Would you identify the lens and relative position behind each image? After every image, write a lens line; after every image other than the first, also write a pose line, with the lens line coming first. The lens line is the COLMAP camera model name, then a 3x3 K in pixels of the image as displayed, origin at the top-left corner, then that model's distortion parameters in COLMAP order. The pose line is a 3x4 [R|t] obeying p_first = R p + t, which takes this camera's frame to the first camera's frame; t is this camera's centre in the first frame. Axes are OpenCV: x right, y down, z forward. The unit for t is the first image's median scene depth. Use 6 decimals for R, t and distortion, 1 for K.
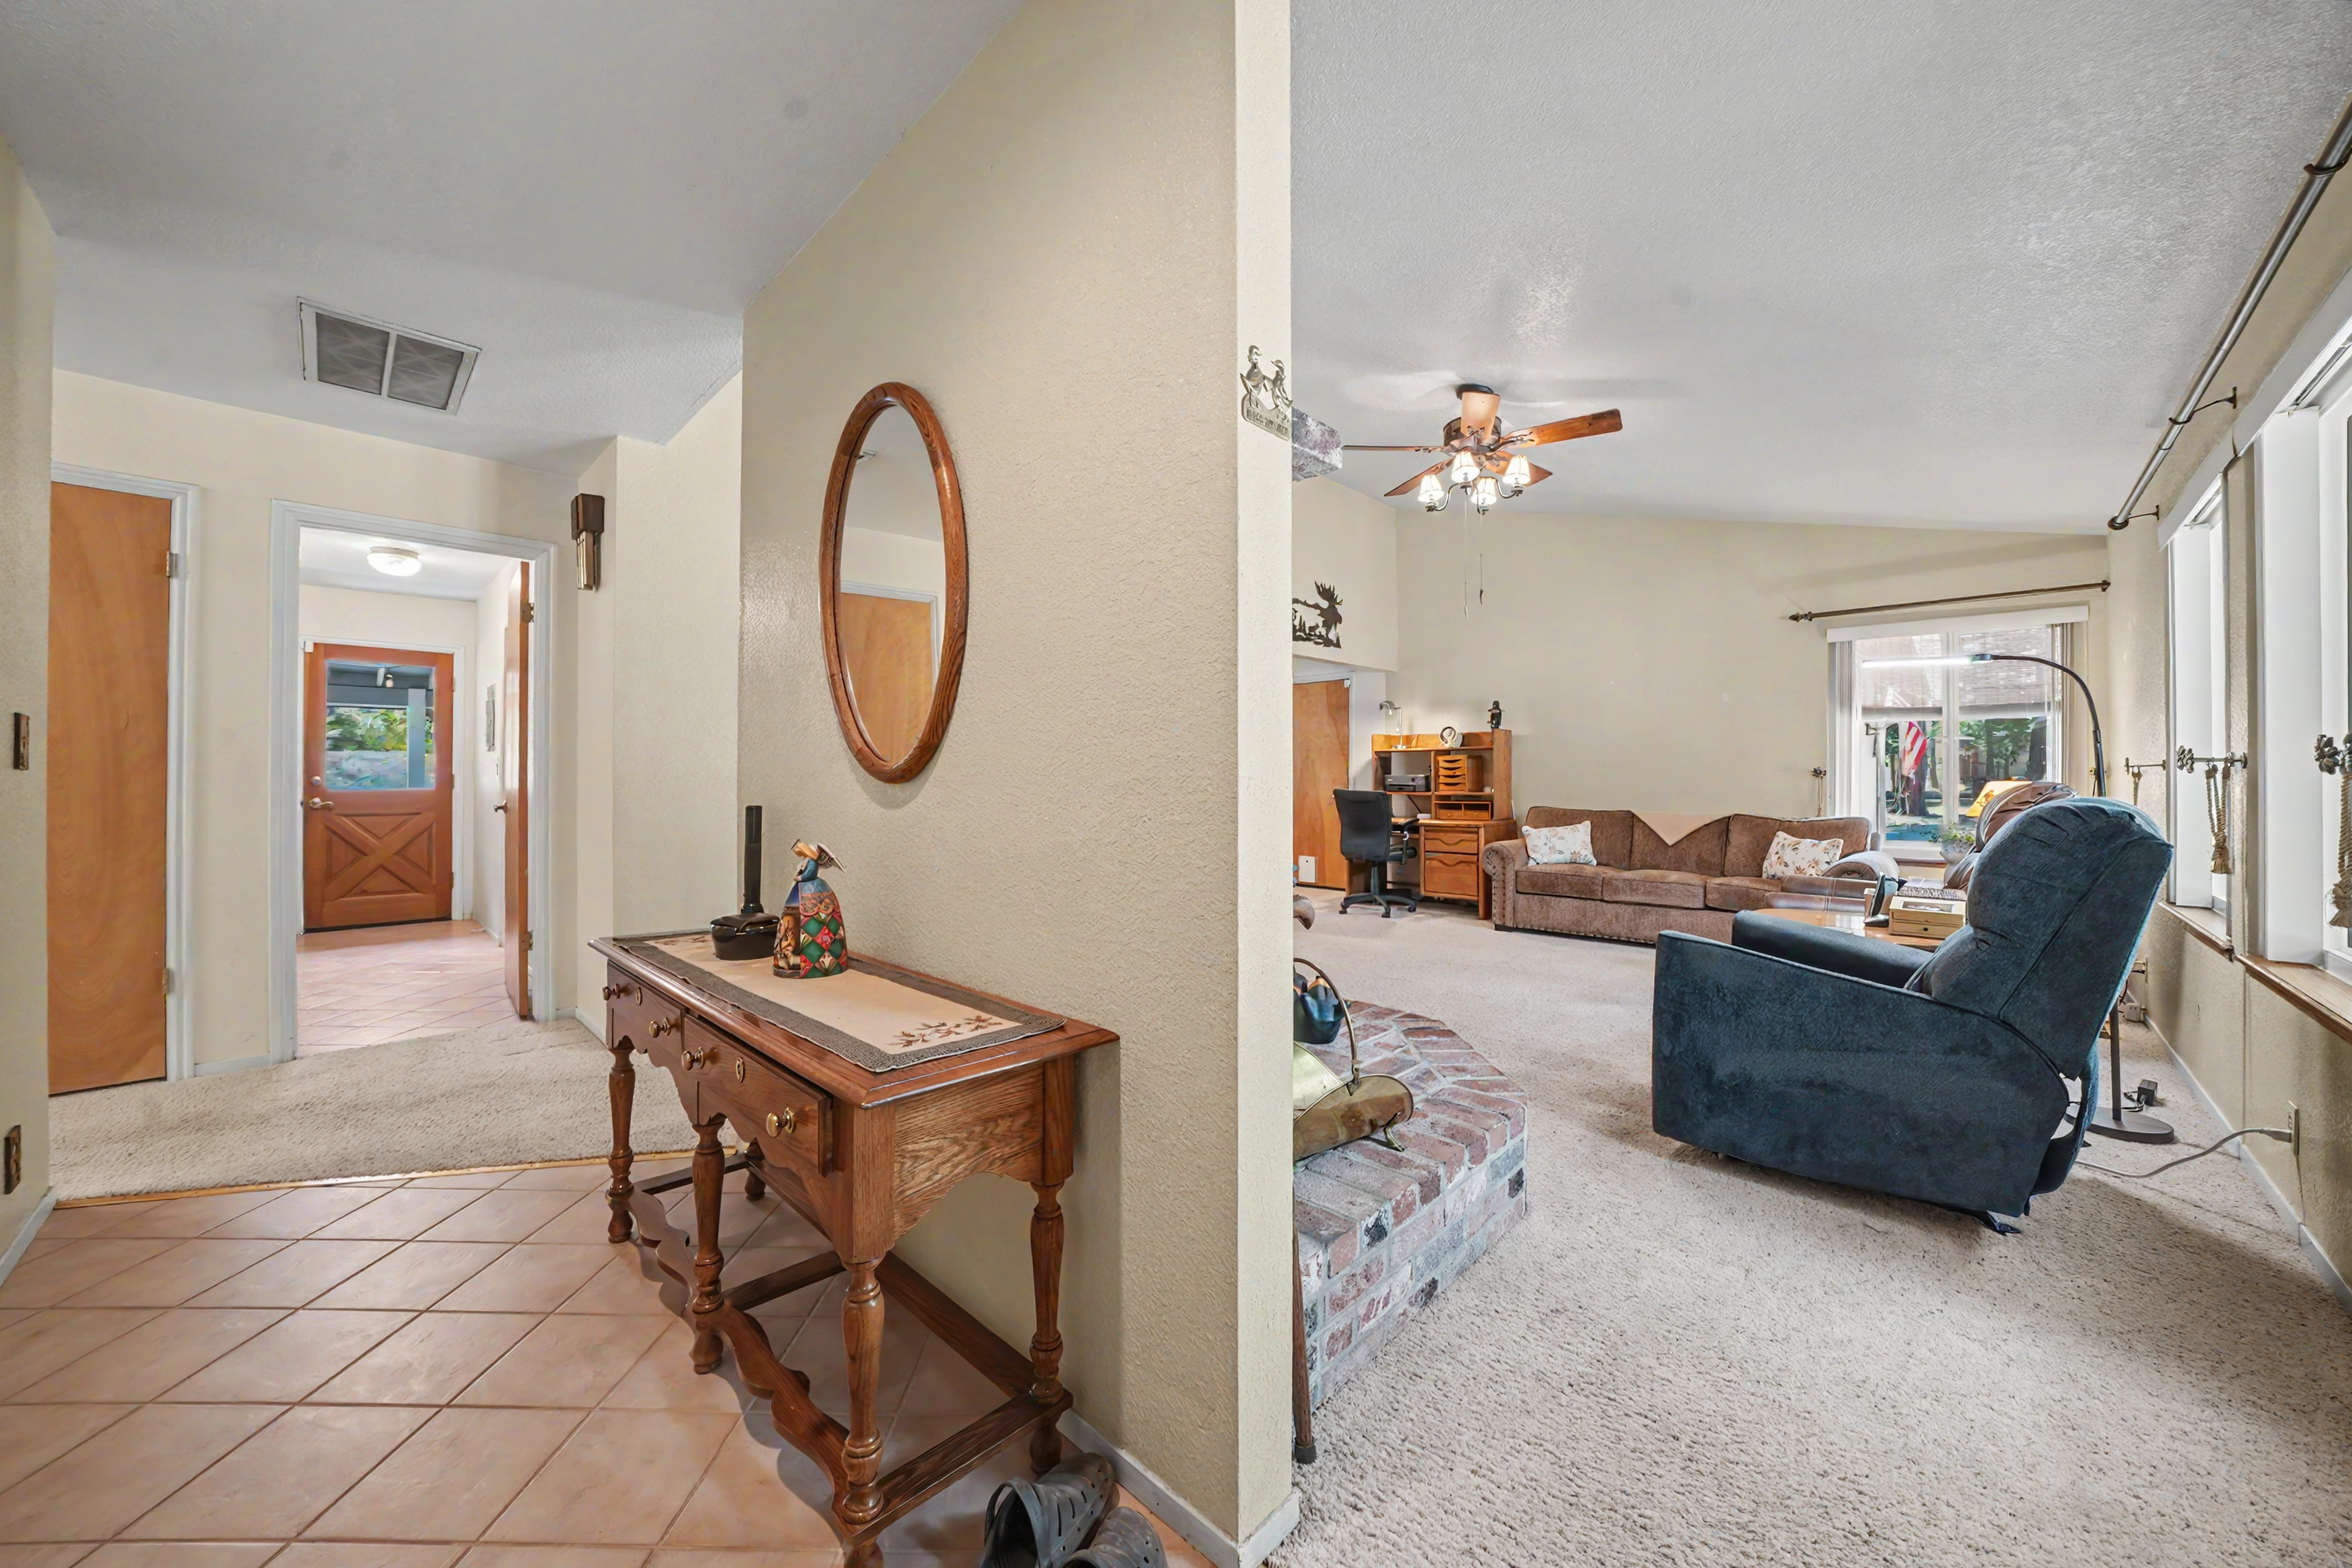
lens RADIAL K [[836.2, 0, 1167.8], [0, 836.2, 784.8], [0, 0, 1]] dist [-0.020246, 0.000590]
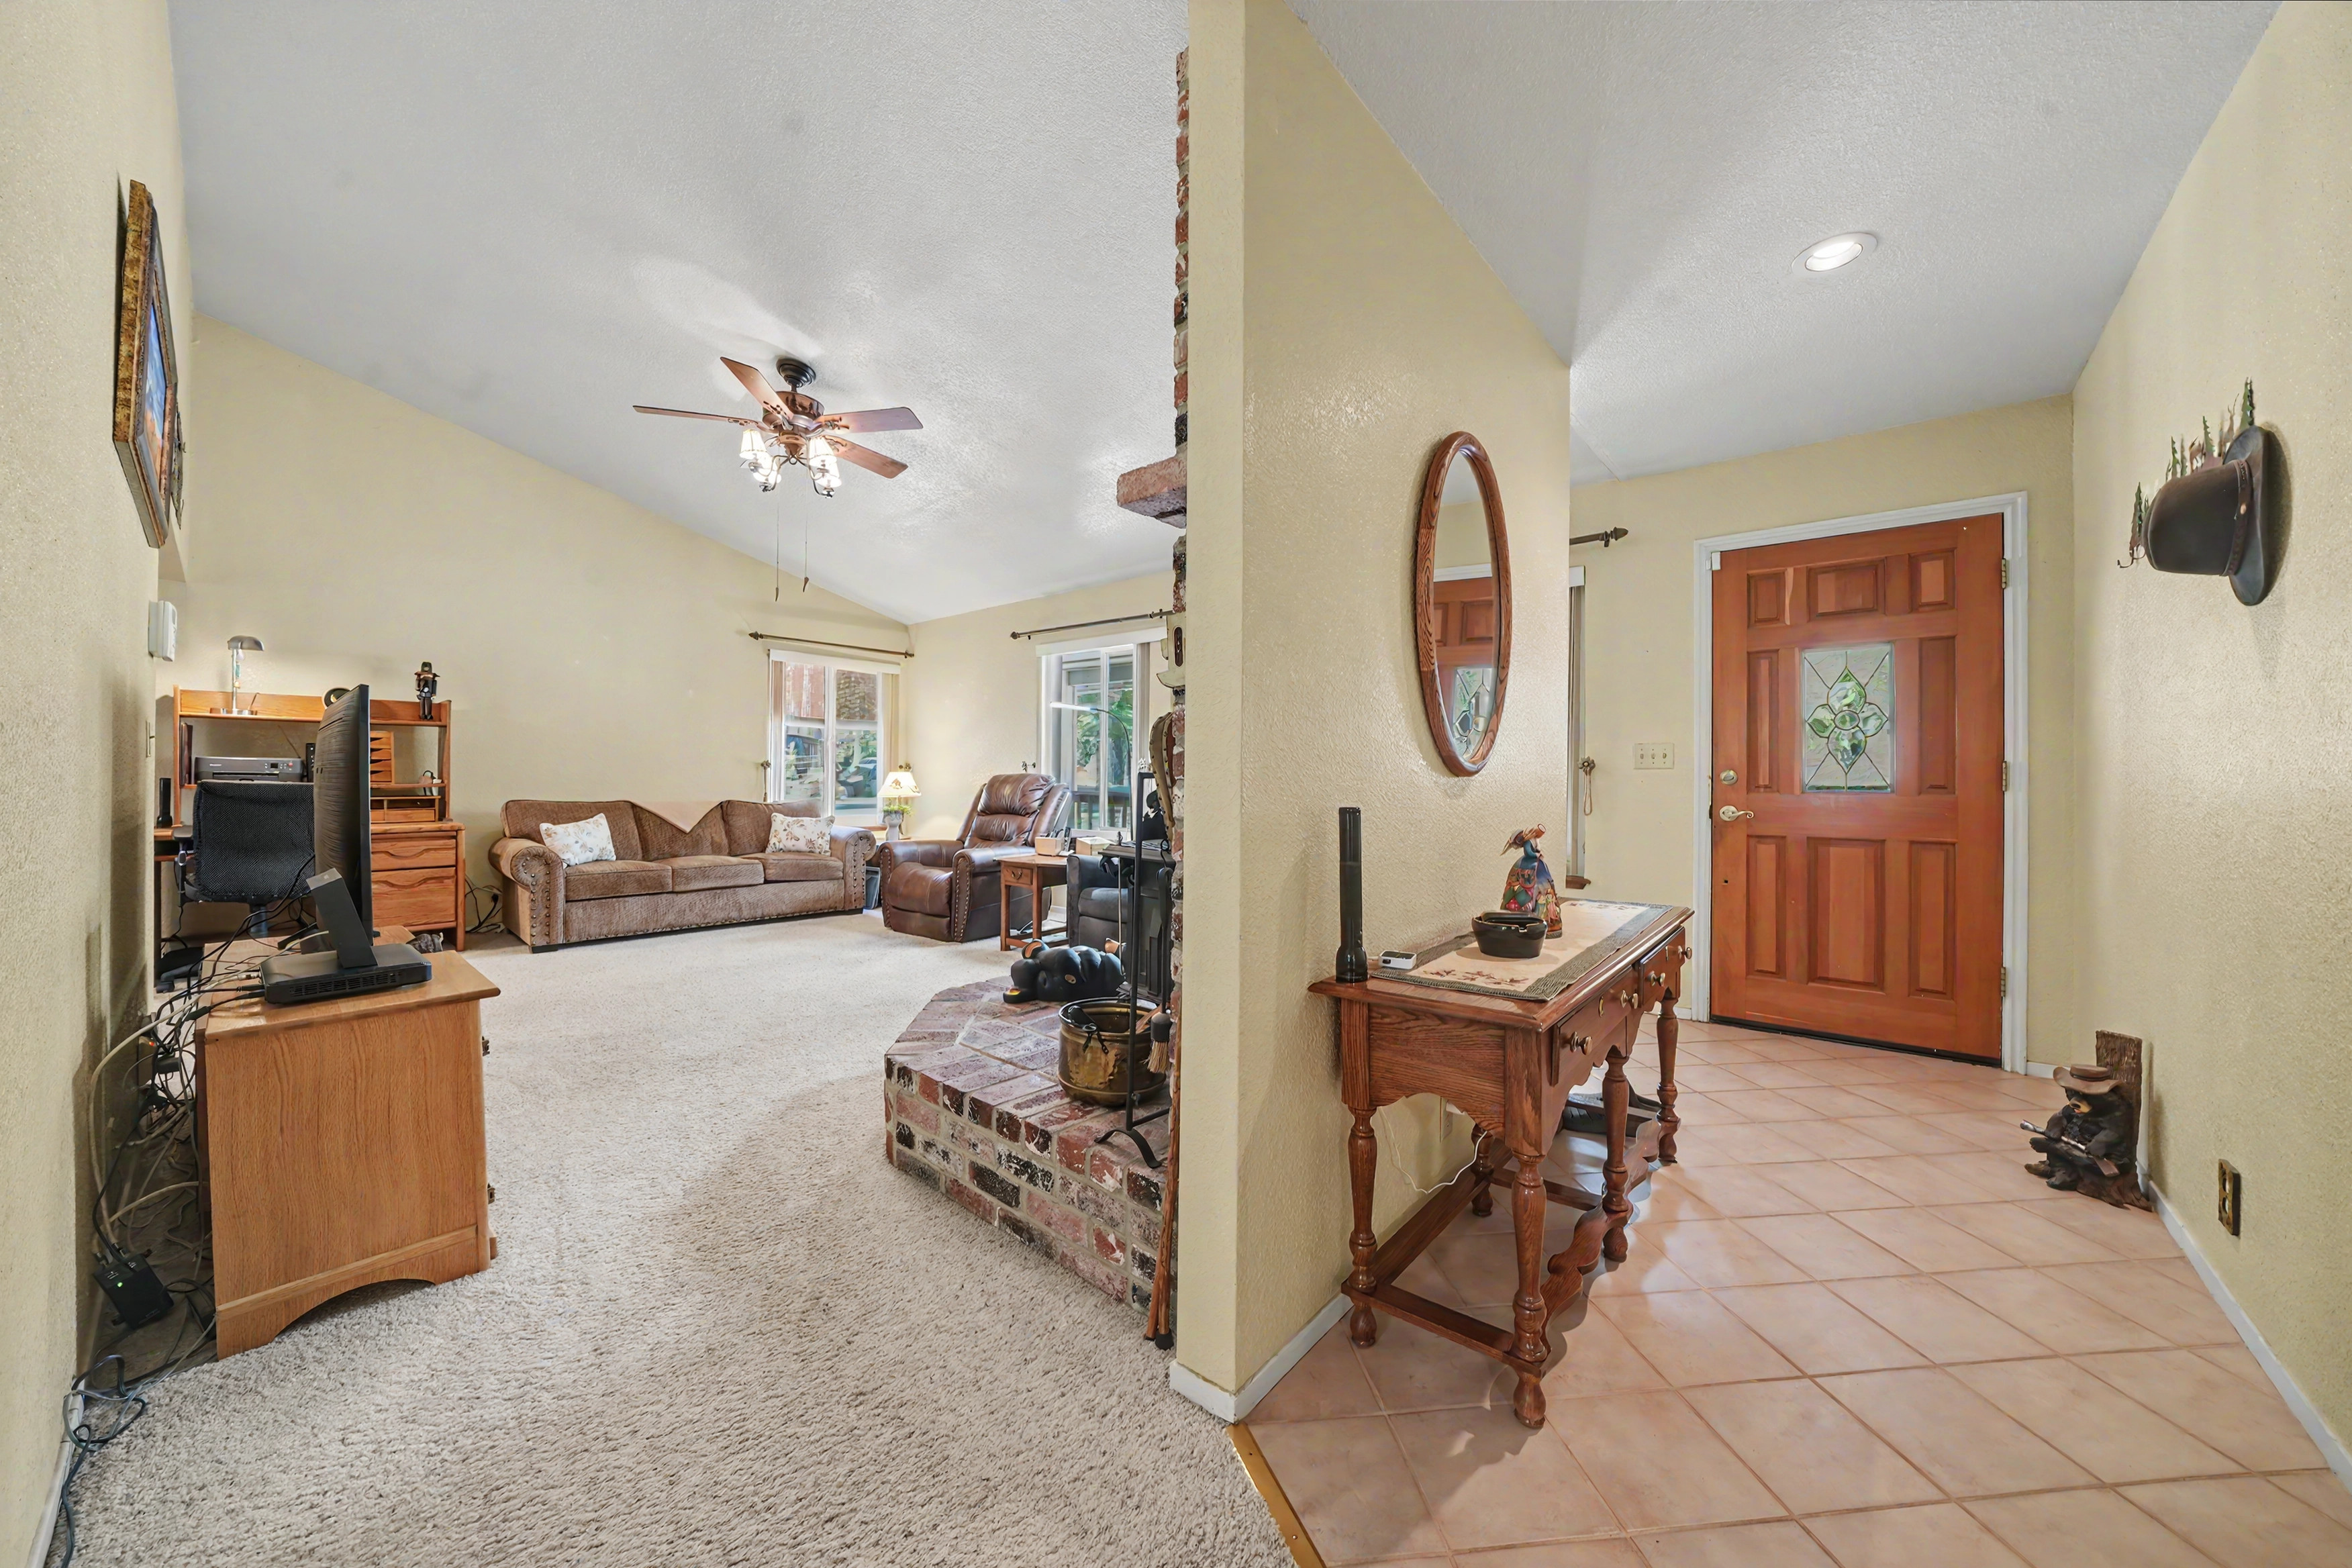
lens RADIAL K [[836.2, 0, 1167.8], [0, 836.2, 784.8], [0, 0, 1]] dist [-0.020246, 0.000590]
pose [[-0.061665, -0.008218, 0.998063, -0.451316], [0.000767, 0.999965, 0.008281, 0.005013], [-0.998097, 0.001277, -0.061657, 0.445459]]
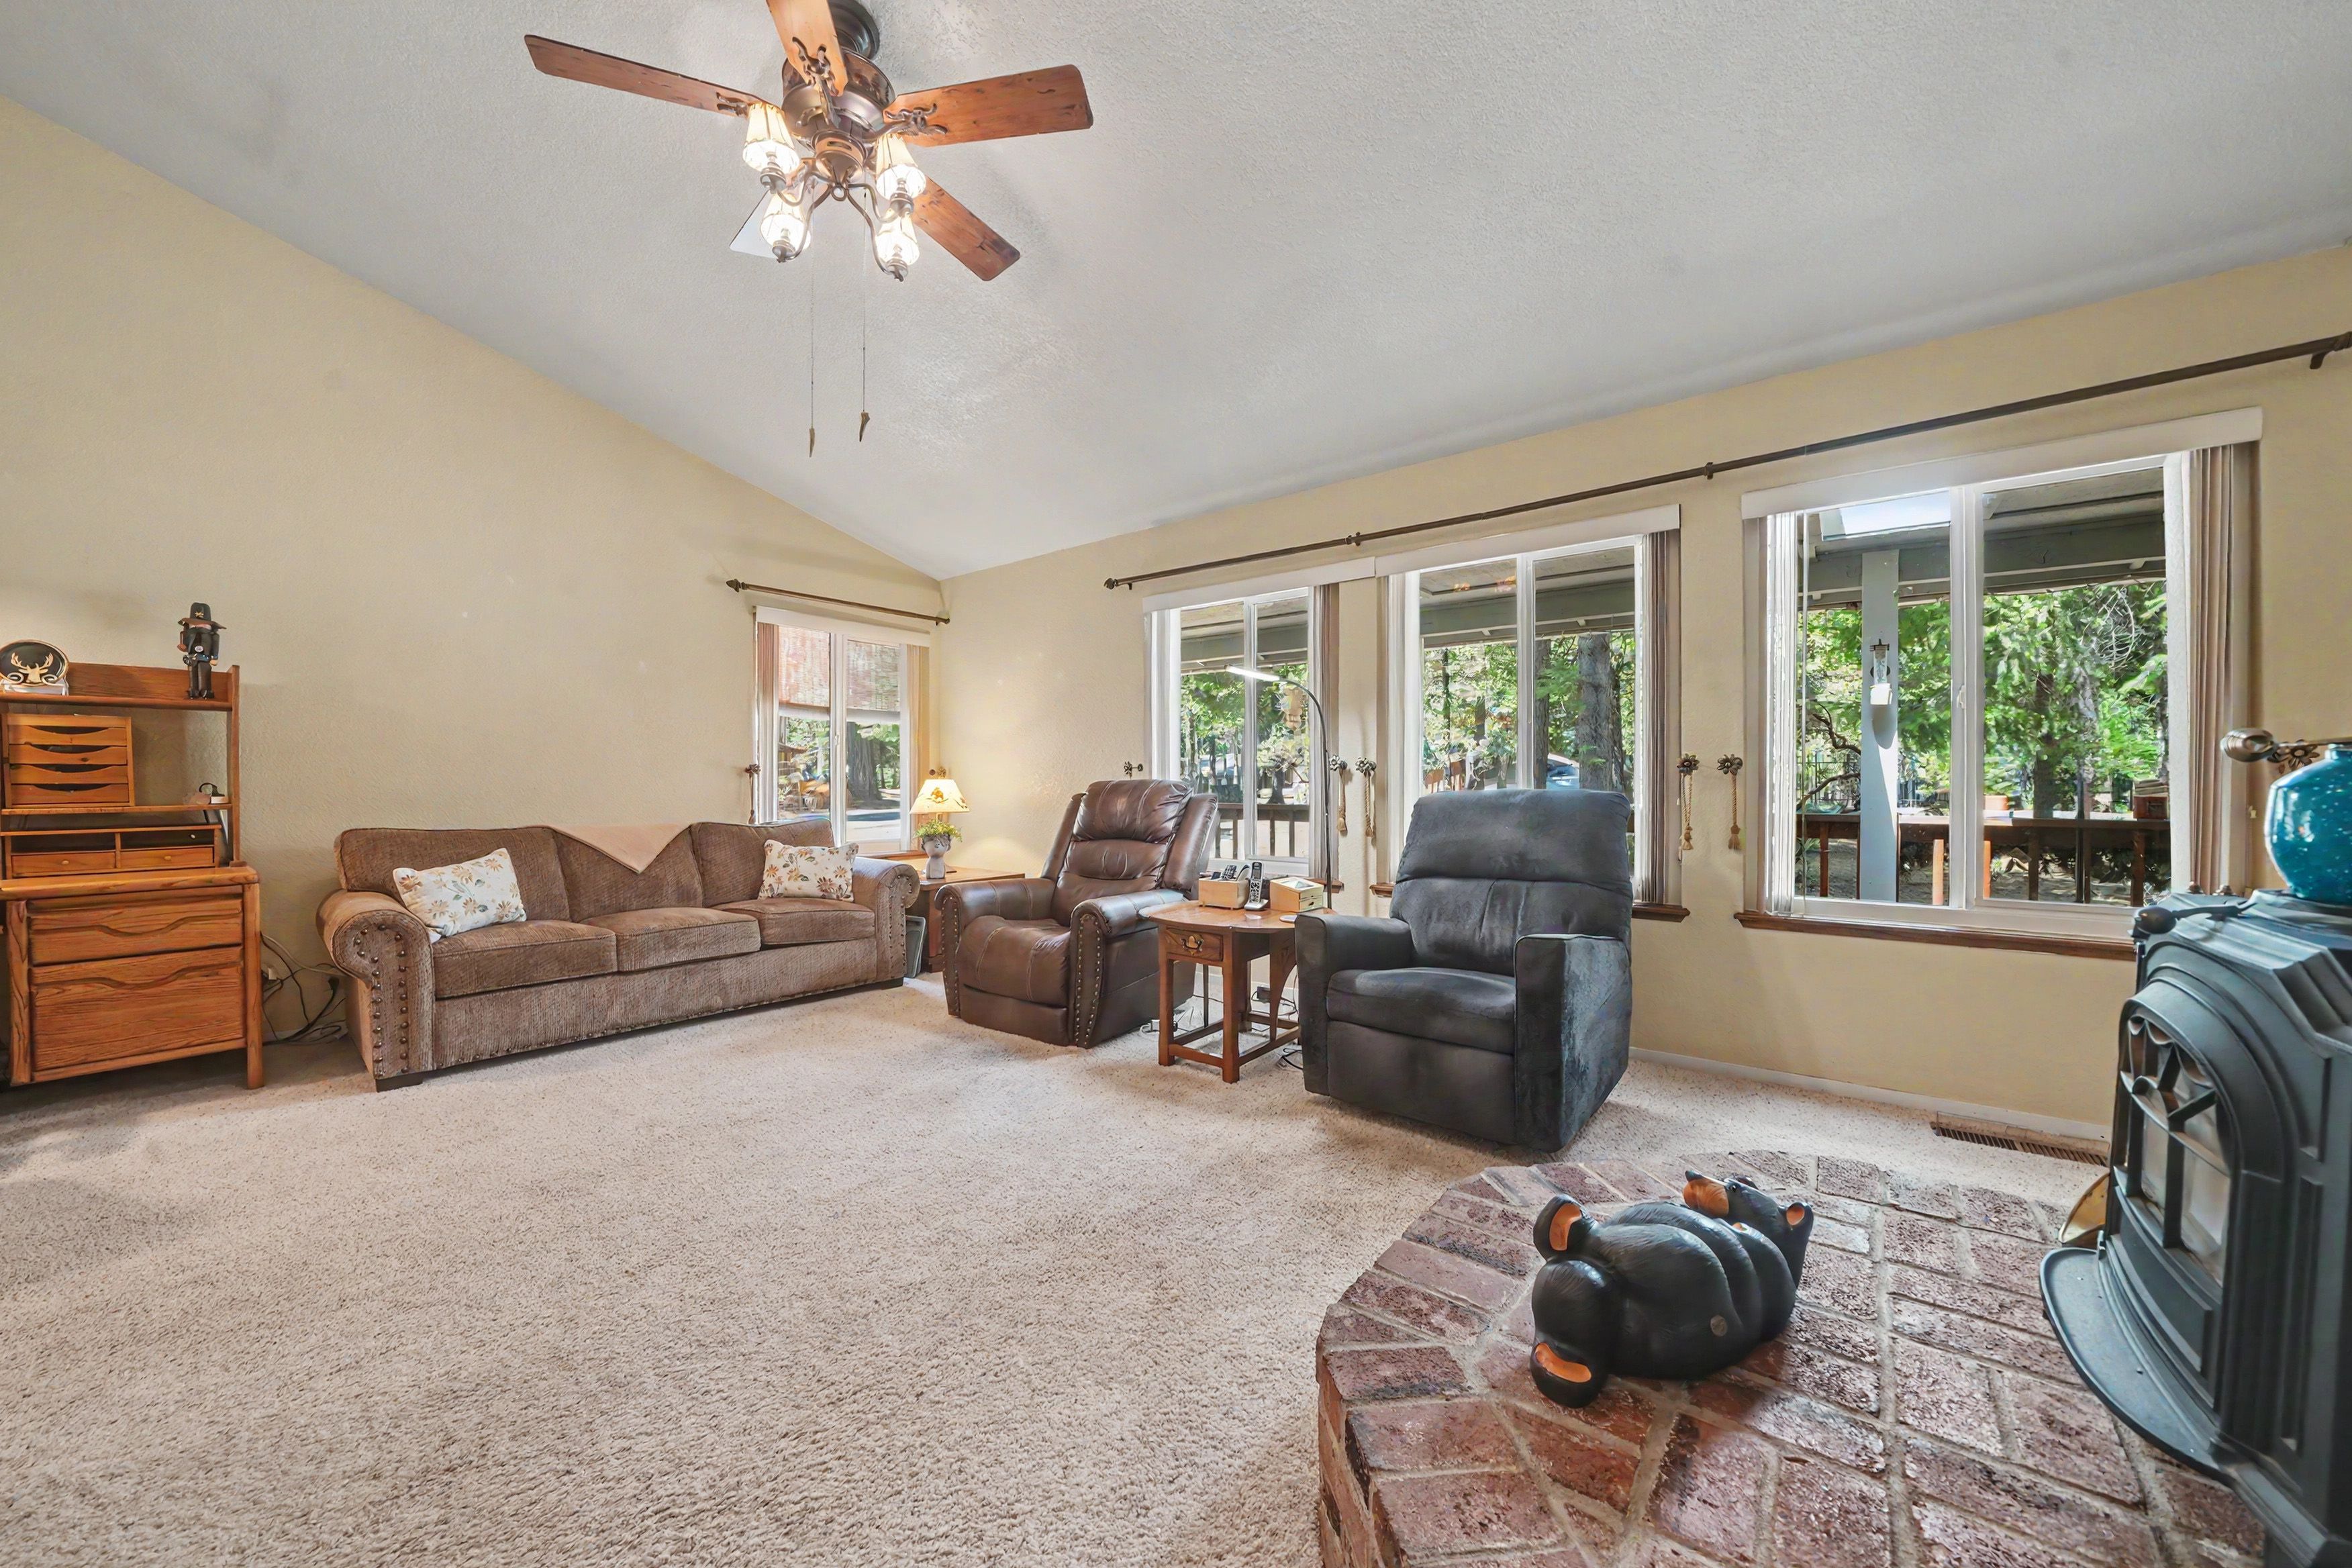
lens RADIAL K [[847.9, 0, 1167.3], [0, 847.9, 798.2], [0, 0, 1]] dist [-0.022091, -0.000001]
pose [[-0.100350, -0.016213, 0.994820, -0.122606], [0.009536, 0.999806, 0.017256, 0.003291], [-0.994906, 0.011219, -0.100176, 0.611298]]
